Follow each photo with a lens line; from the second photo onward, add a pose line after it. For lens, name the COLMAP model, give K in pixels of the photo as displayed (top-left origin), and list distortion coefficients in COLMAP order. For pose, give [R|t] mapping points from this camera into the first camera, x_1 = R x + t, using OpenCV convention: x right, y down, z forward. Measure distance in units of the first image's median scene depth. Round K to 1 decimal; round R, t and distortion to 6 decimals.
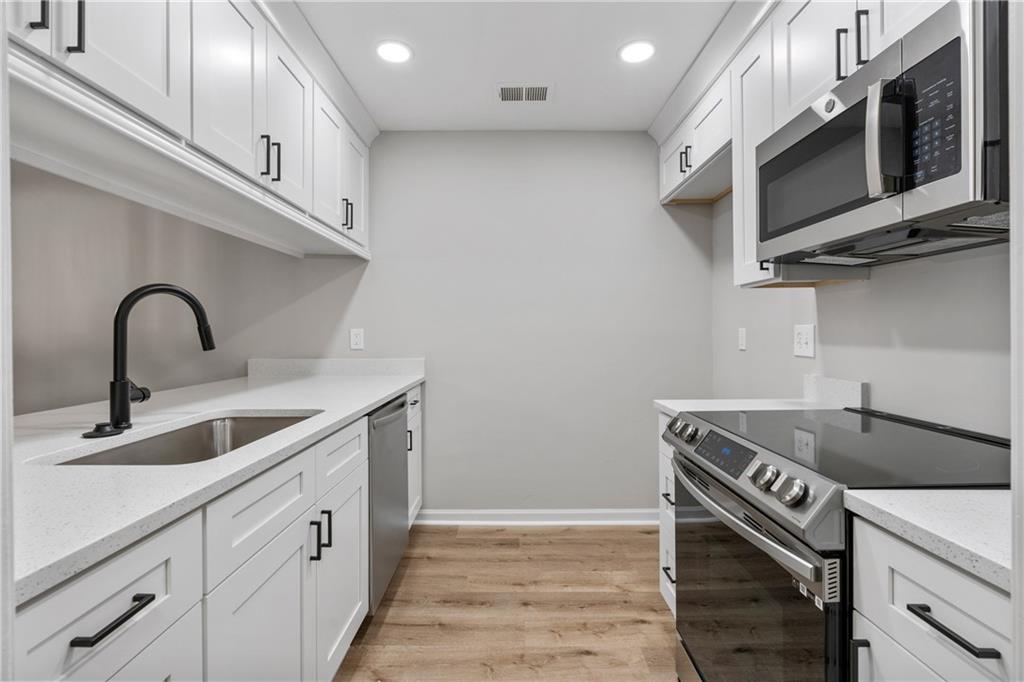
lens RADIAL K [[464.9, 0, 511.5], [0, 464.9, 338.1], [0, 0, 1]] dist [-0.011712, 0.001195]
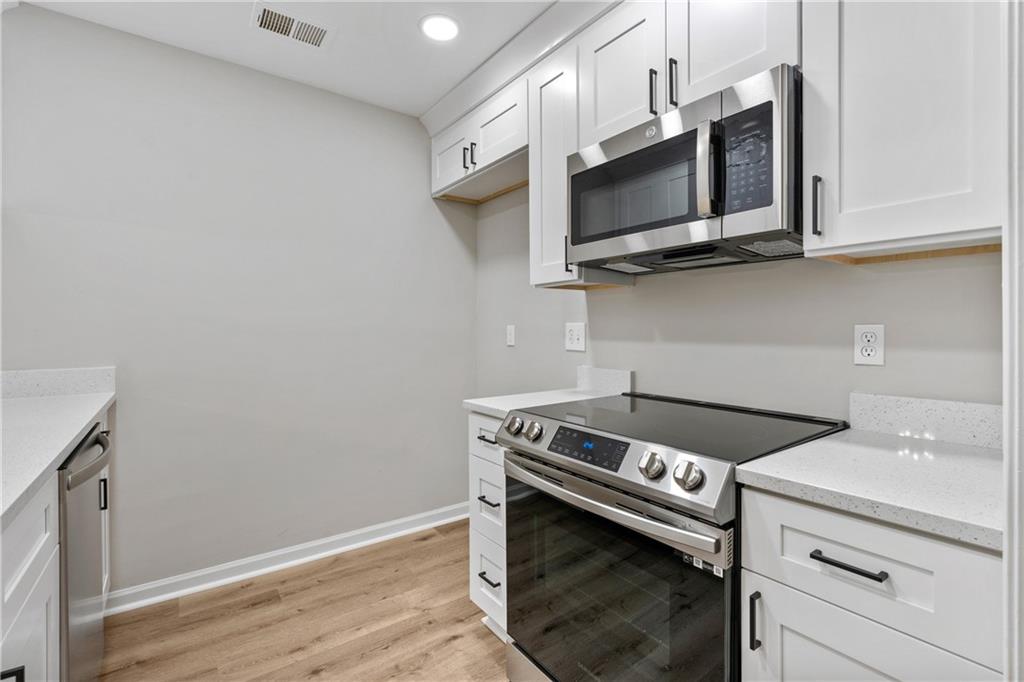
lens RADIAL K [[462.3, 0, 511.4], [0, 462.3, 334.2], [0, 0, 1]] dist [-0.009315, 0.001407]
pose [[0.802997, -0.002107, 0.595979, -0.193485], [0.003663, 0.999992, -0.001401, 0.000538], [-0.595971, 0.003308, 0.802999, 0.196490]]
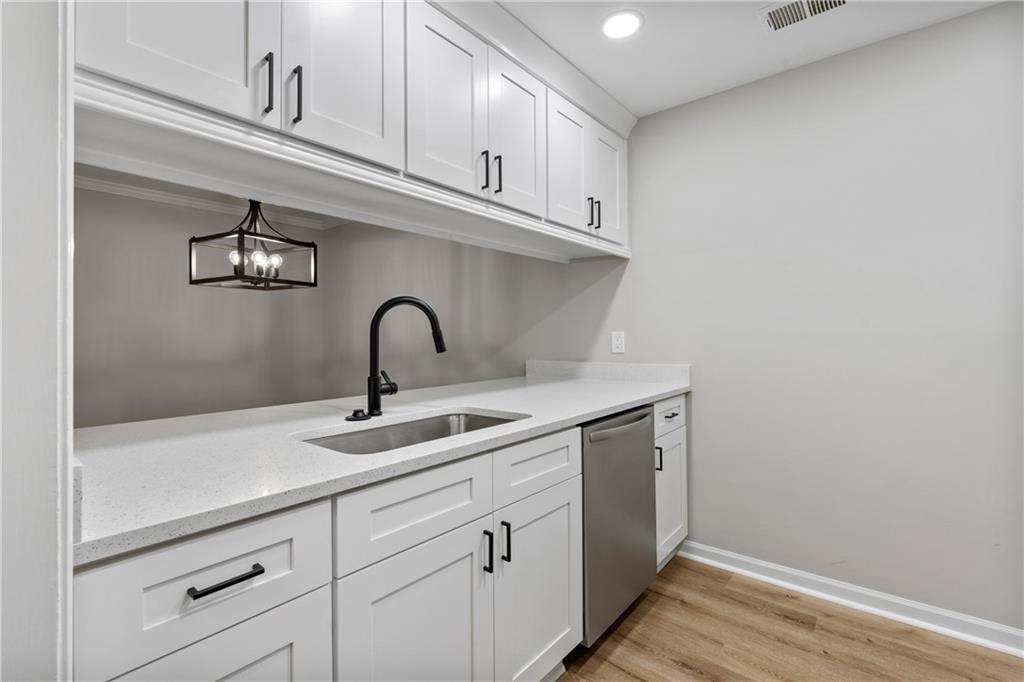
lens RADIAL K [[462.3, 0, 511.4], [0, 462.3, 334.2], [0, 0, 1]] dist [-0.009315, 0.001407]
pose [[0.765647, -0.010011, -0.643184, 0.174266], [0.001214, 0.999900, -0.014119, -0.002763], [0.643260, 0.010029, 0.765582, 0.207244]]
